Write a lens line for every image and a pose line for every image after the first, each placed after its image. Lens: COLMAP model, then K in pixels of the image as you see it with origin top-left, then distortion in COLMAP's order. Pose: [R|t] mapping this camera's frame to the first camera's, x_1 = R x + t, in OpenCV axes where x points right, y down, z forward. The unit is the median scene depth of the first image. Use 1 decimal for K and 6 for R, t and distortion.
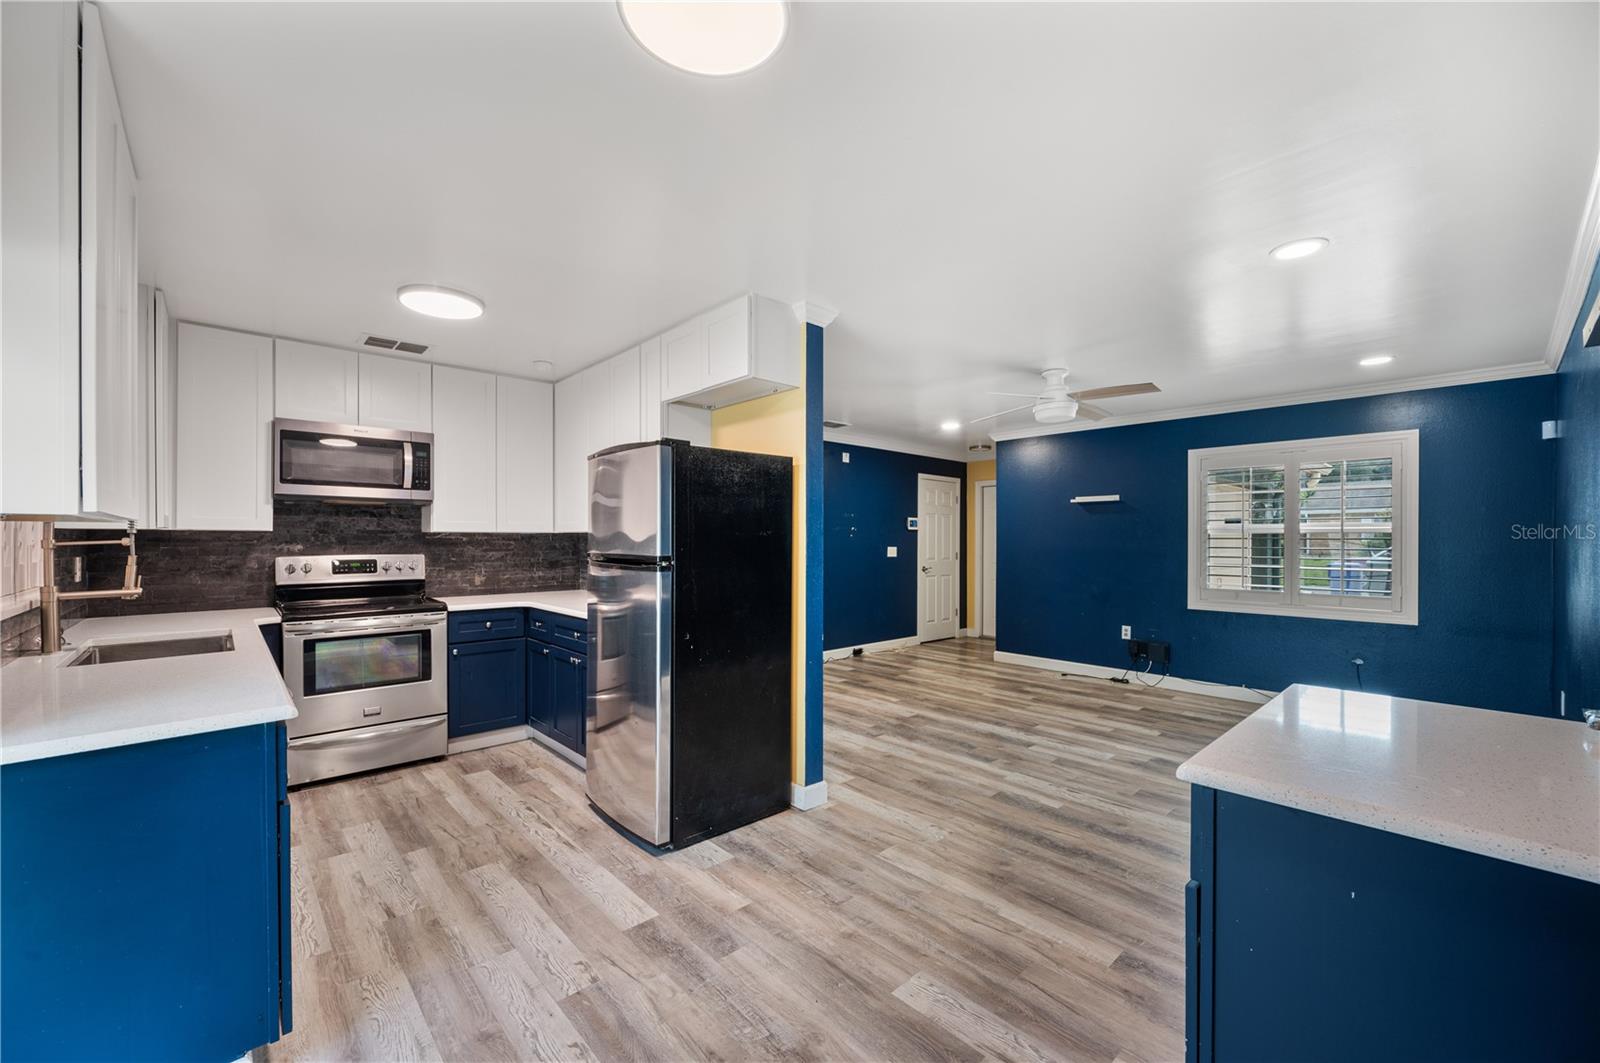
lens RADIAL K [[635.6, 0, 799.7], [0, 635.6, 547.4], [0, 0, 1]] dist [0.000091, -0.000719]
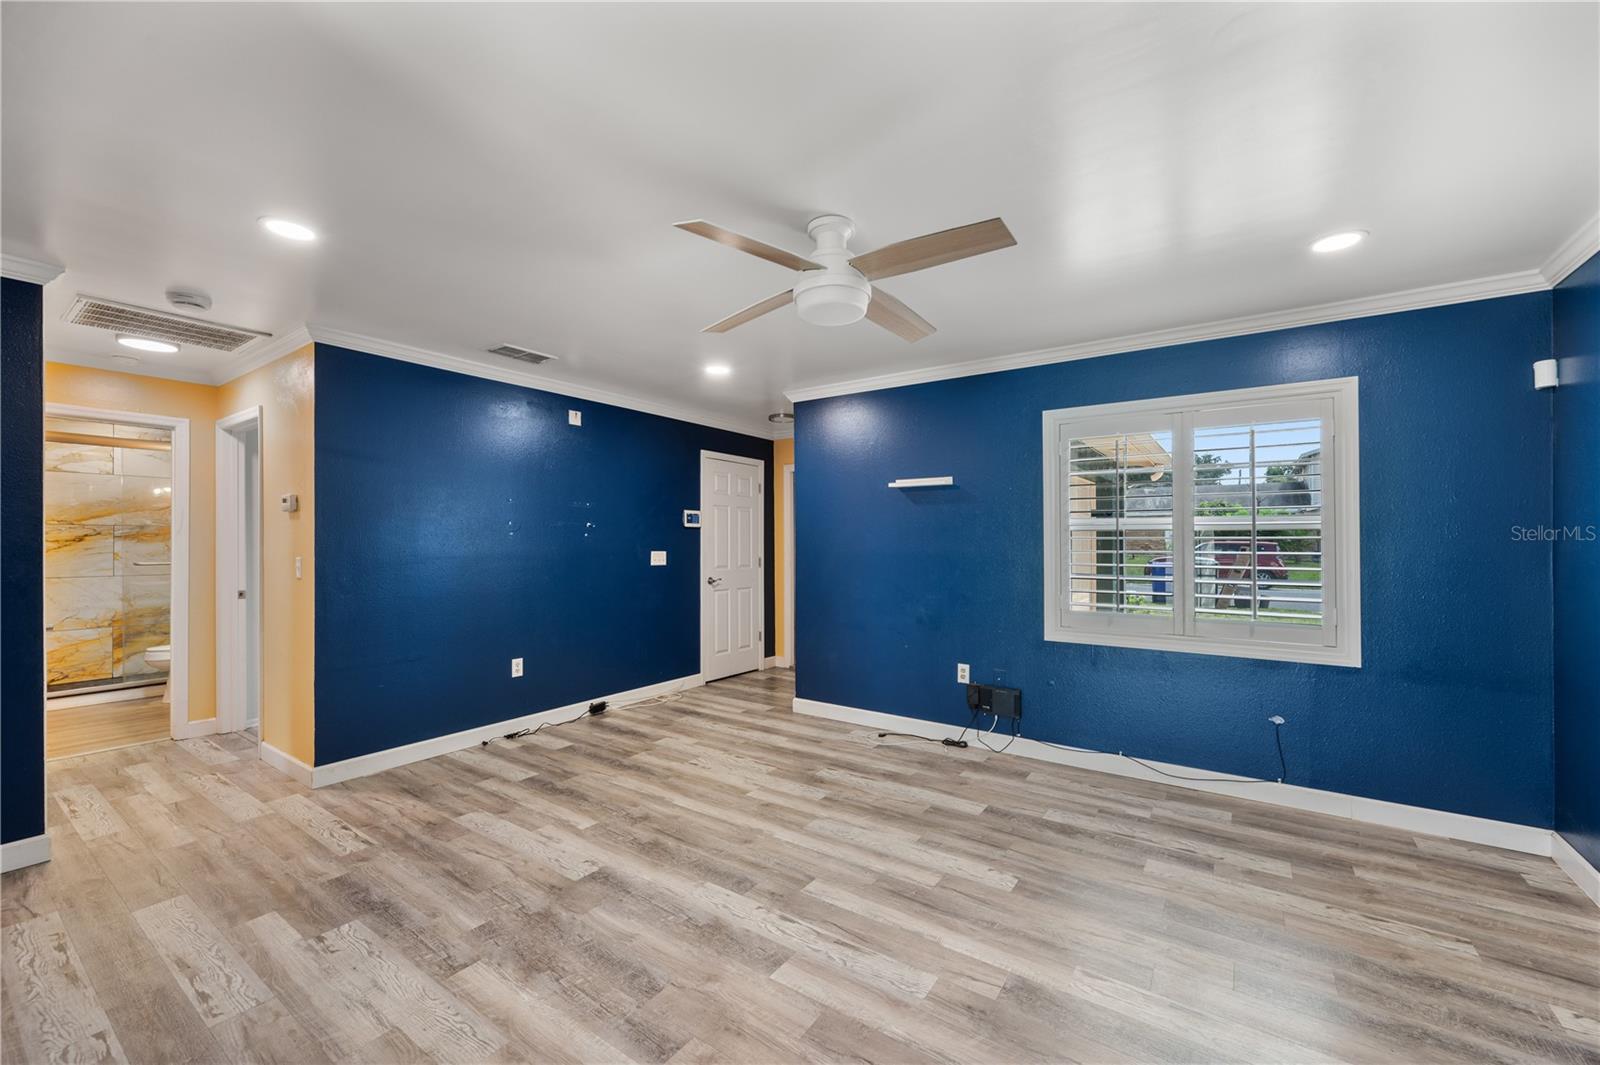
lens RADIAL K [[635.6, 0, 804.2], [0, 635.6, 534.1], [0, 0, 1]] dist [0.000091, -0.000719]
pose [[0.975623, 0.001391, 0.219450, 0.287008], [0.003671, 0.999737, -0.022656, -0.006146], [-0.219423, 0.022909, 0.975361, 0.535307]]
